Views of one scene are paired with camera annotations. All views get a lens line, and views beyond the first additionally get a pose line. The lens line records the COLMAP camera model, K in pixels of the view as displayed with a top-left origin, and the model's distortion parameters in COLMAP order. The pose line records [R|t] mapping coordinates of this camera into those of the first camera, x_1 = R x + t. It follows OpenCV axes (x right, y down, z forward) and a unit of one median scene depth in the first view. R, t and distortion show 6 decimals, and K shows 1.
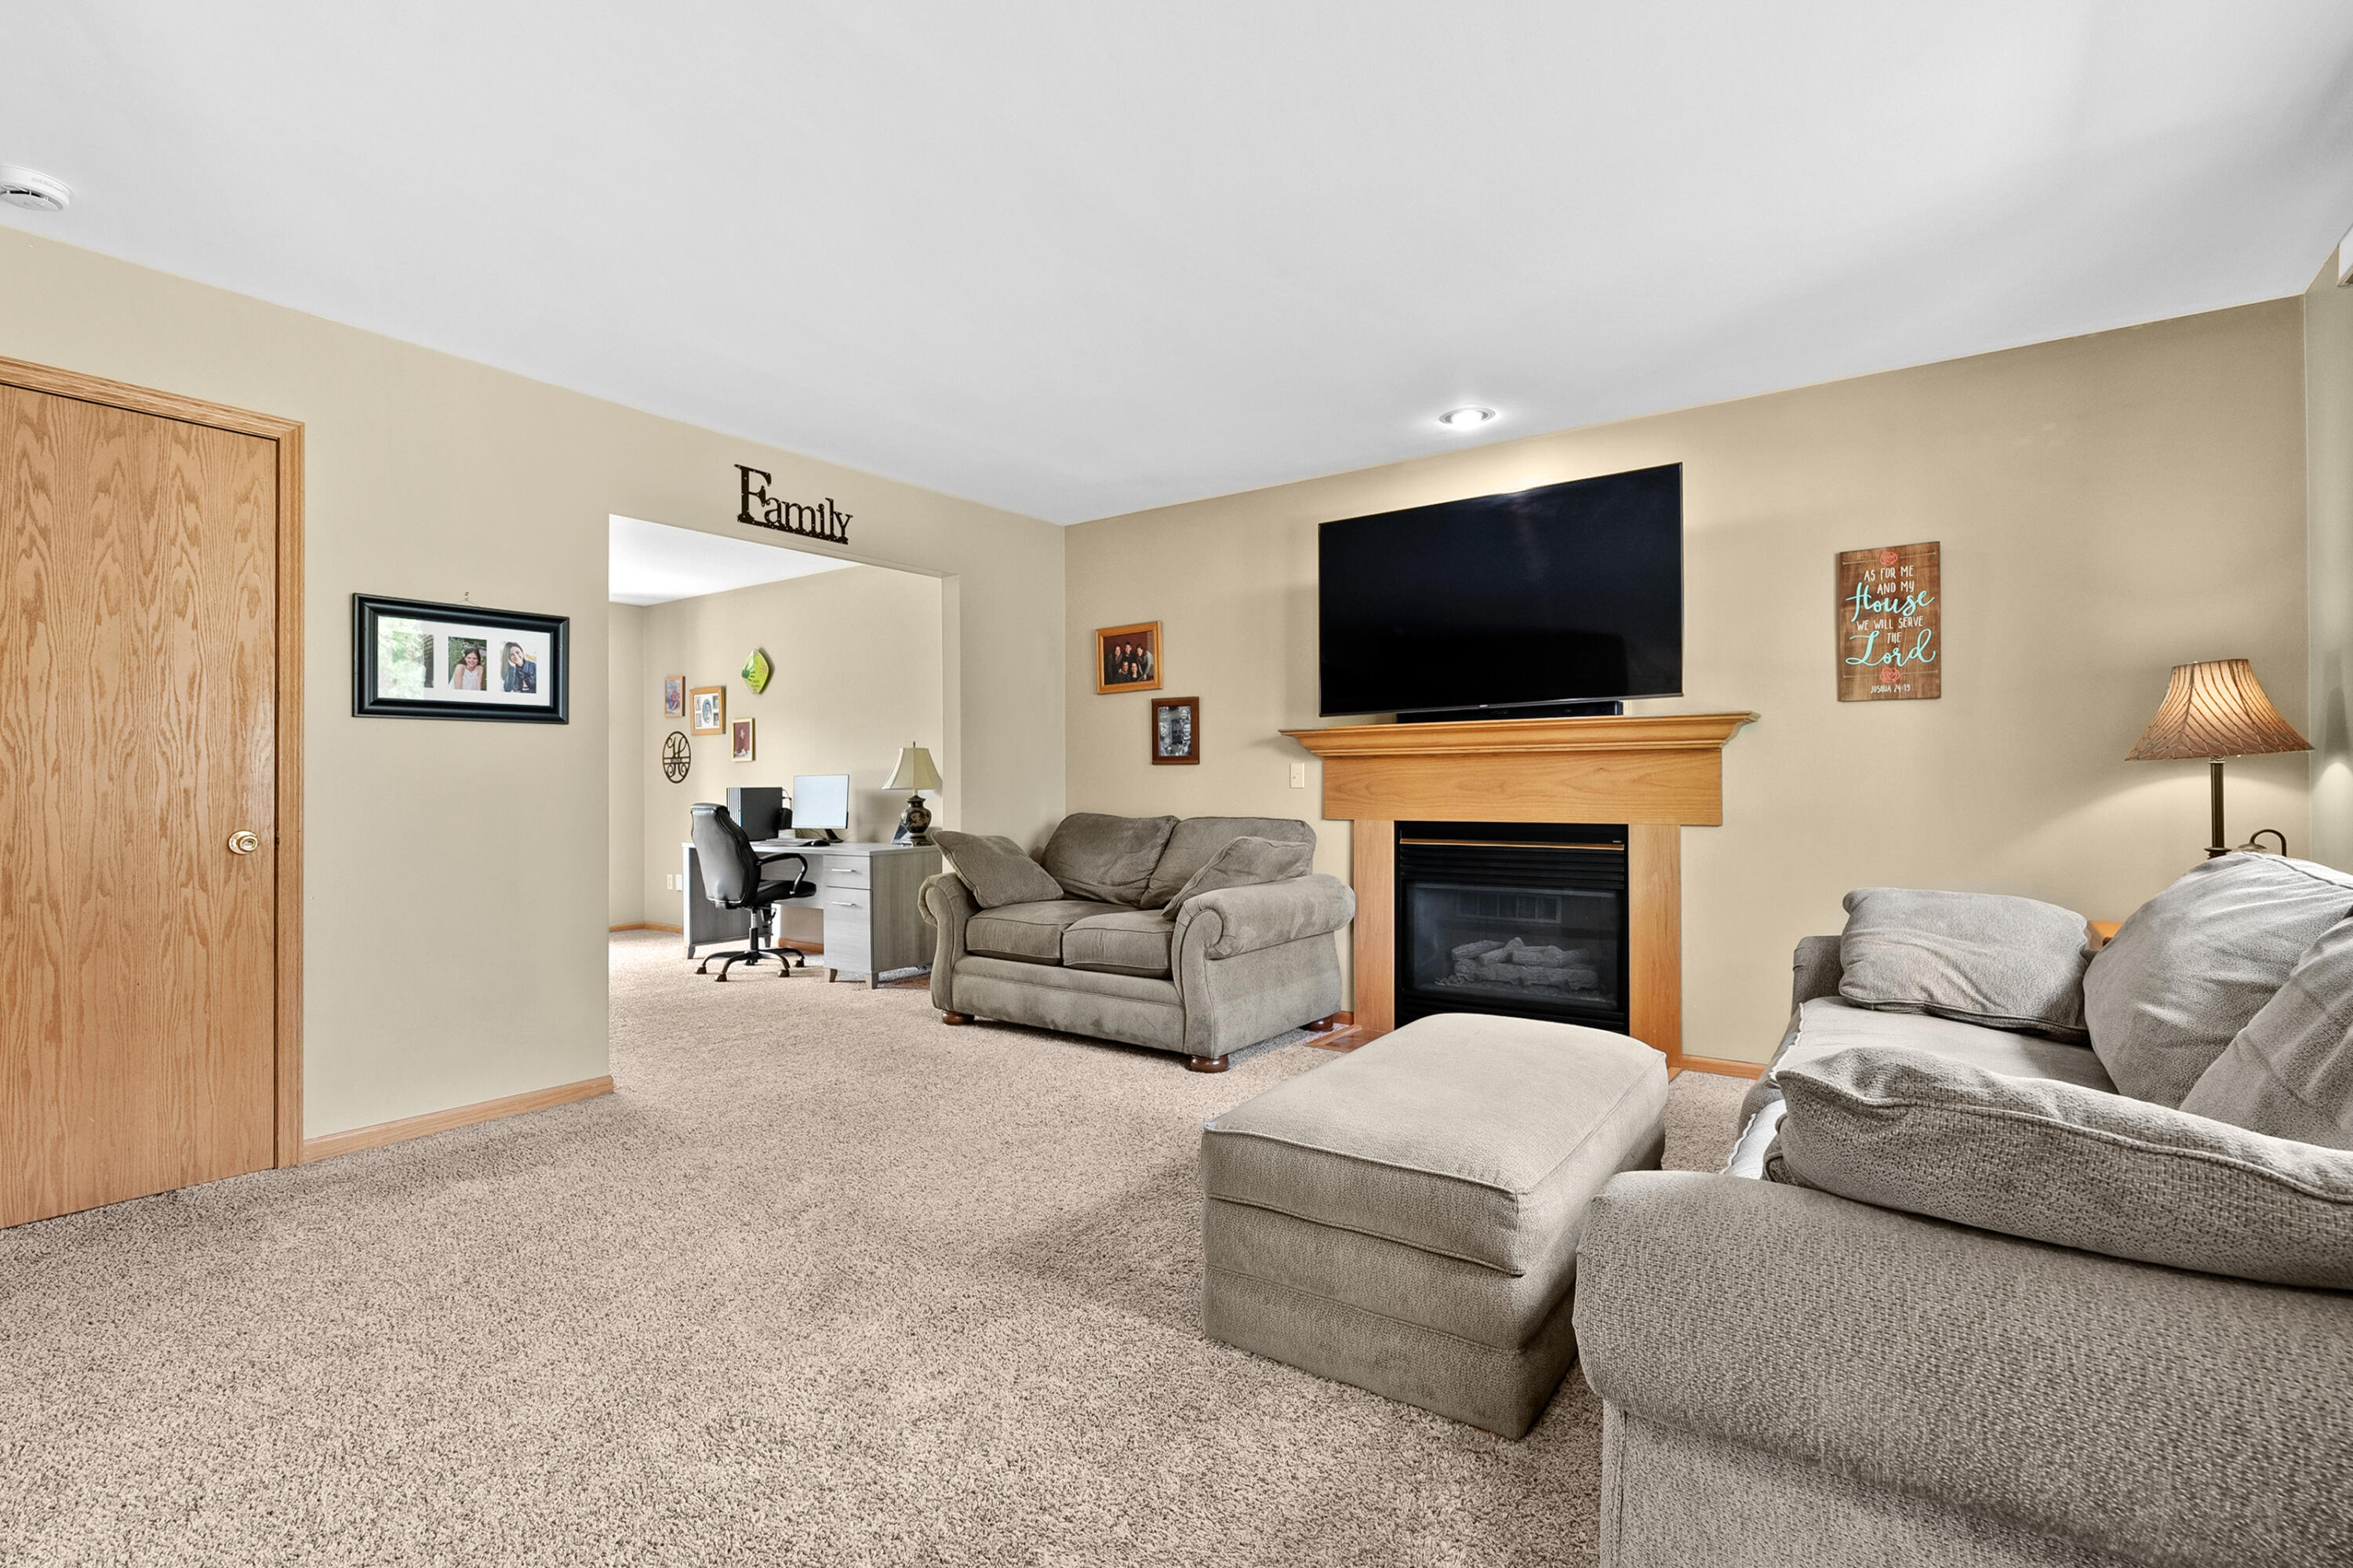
lens RADIAL K [[1081.1, 0, 1189.3], [0, 1081.1, 784.2], [0, 0, 1]] dist [-0.008185, 0.003850]
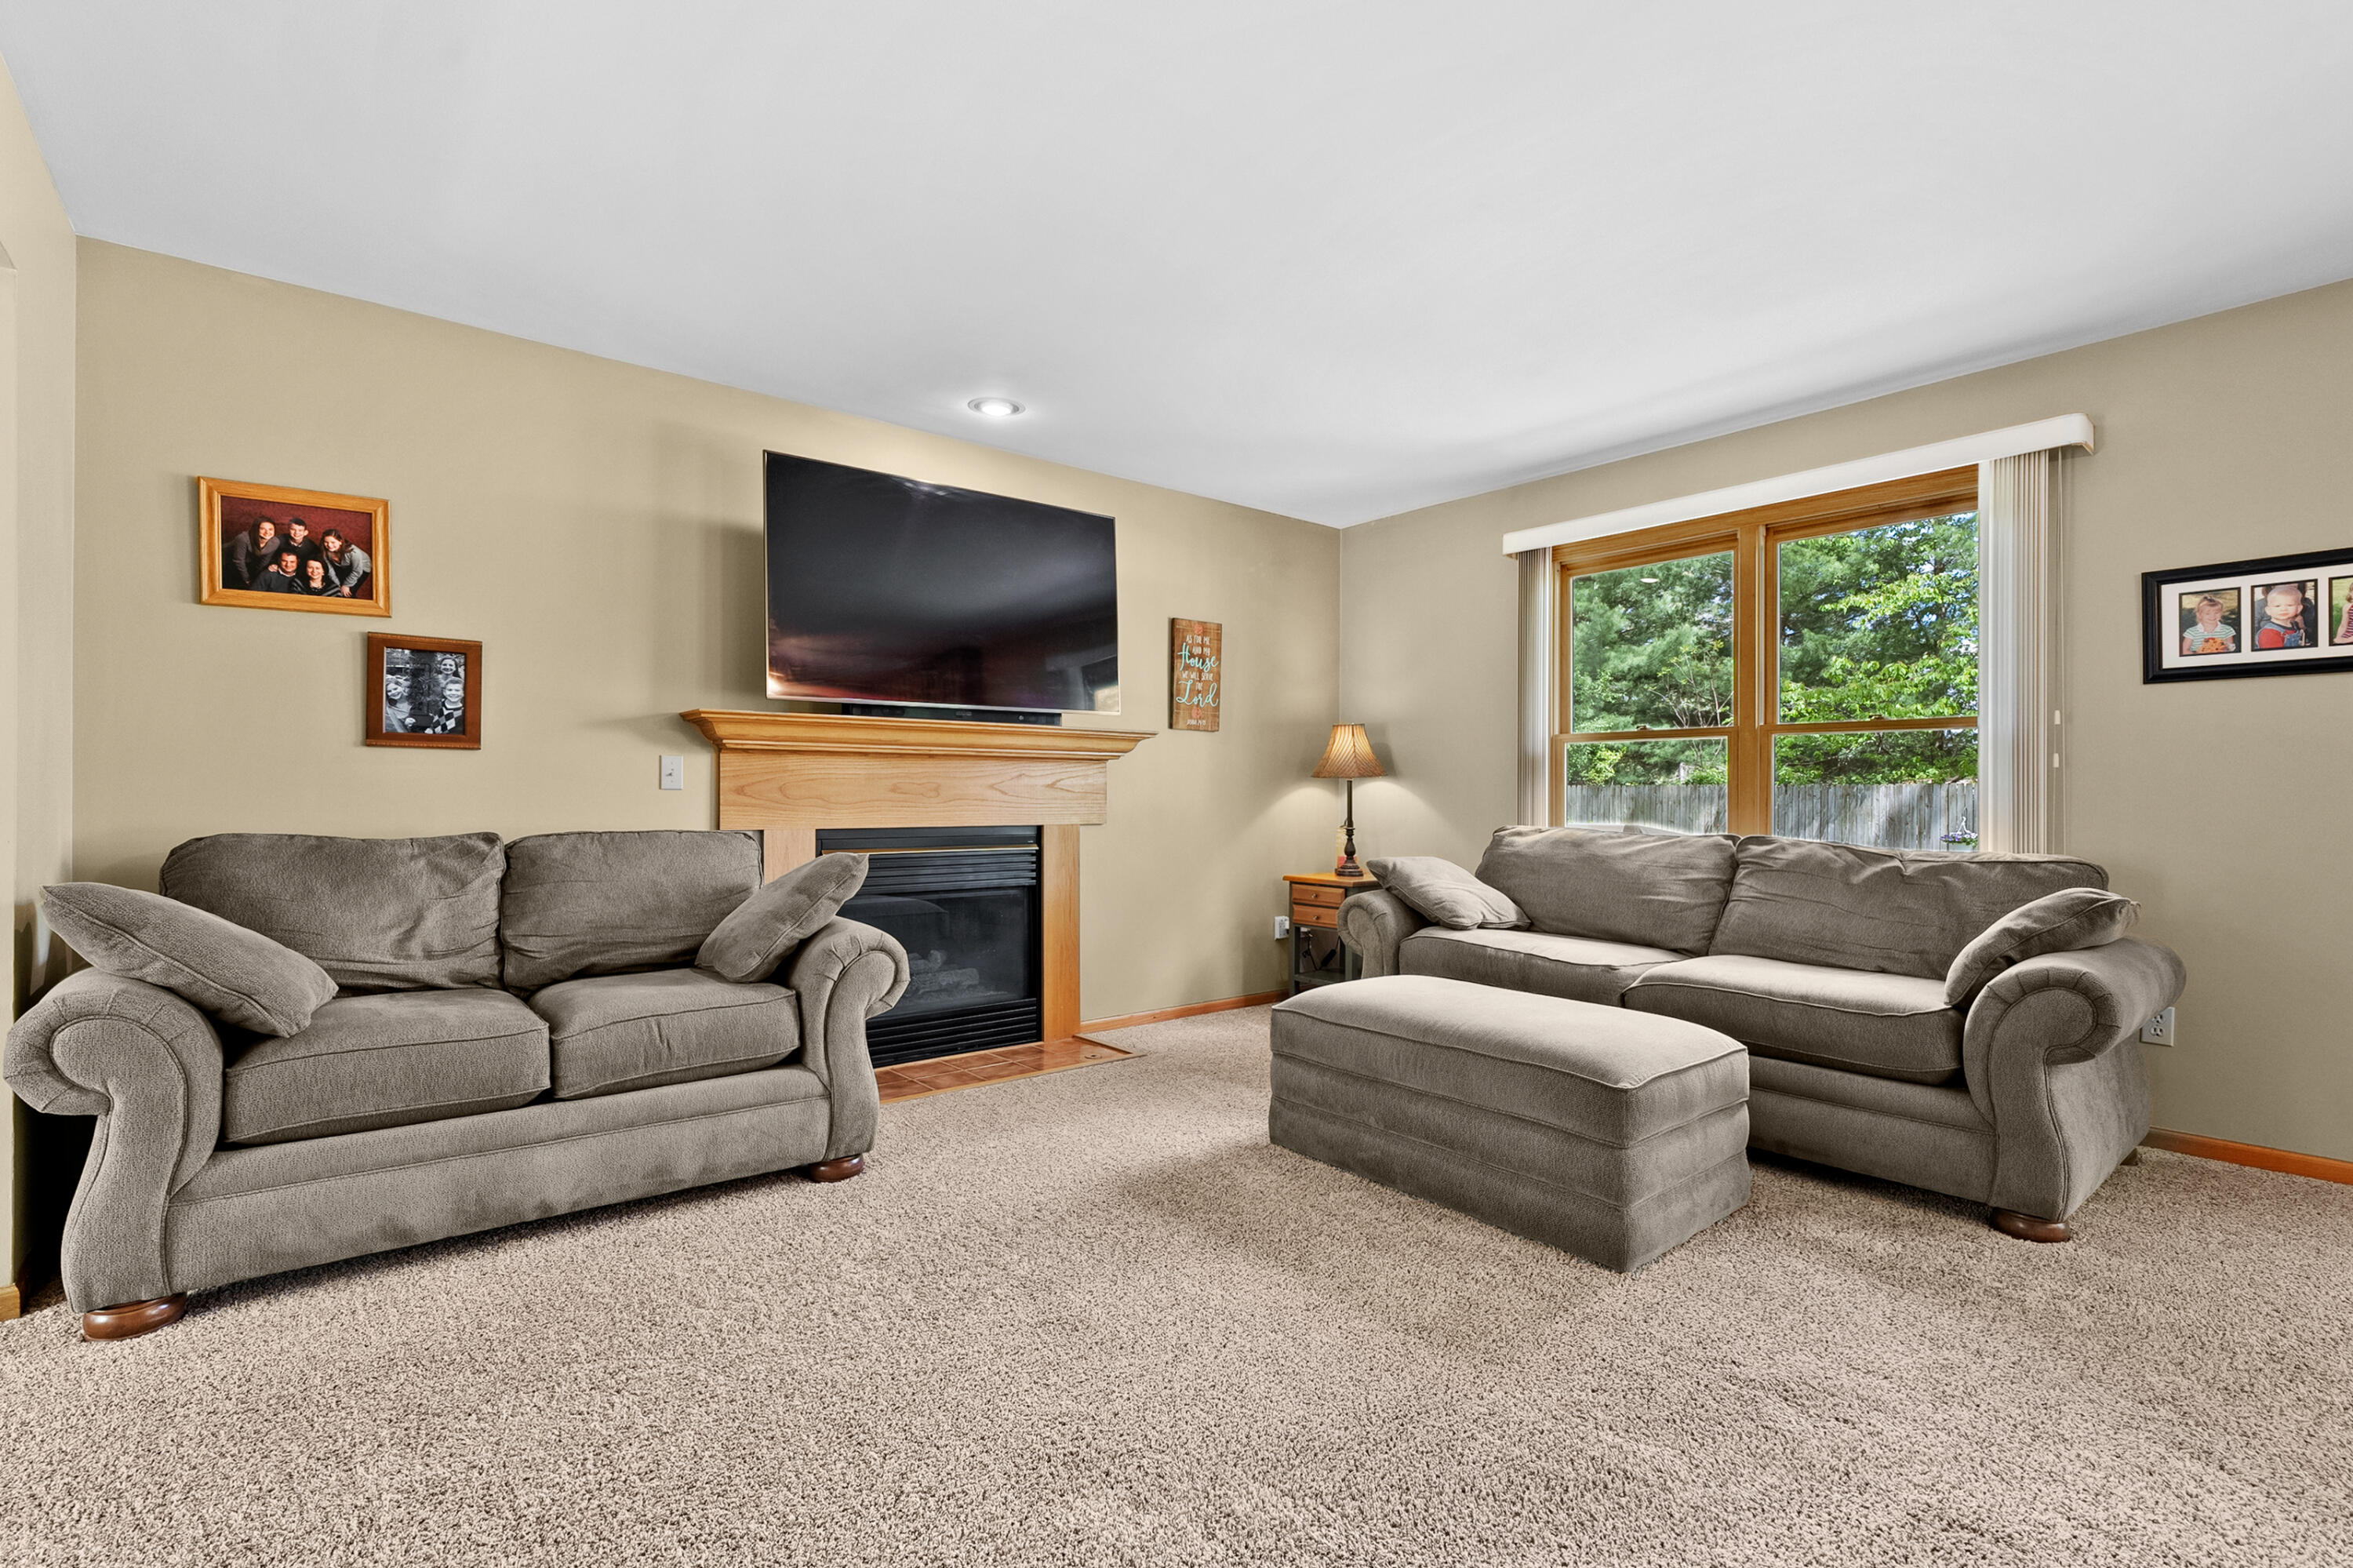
lens RADIAL K [[1081.1, 0, 1178.1], [0, 1081.1, 787.5], [0, 0, 1]] dist [-0.008185, 0.003850]
pose [[0.261268, 0.010034, 0.965214, -0.548435], [-0.006517, 0.999942, -0.008631, 0.006438], [-0.965244, -0.004035, 0.261318, 0.508942]]
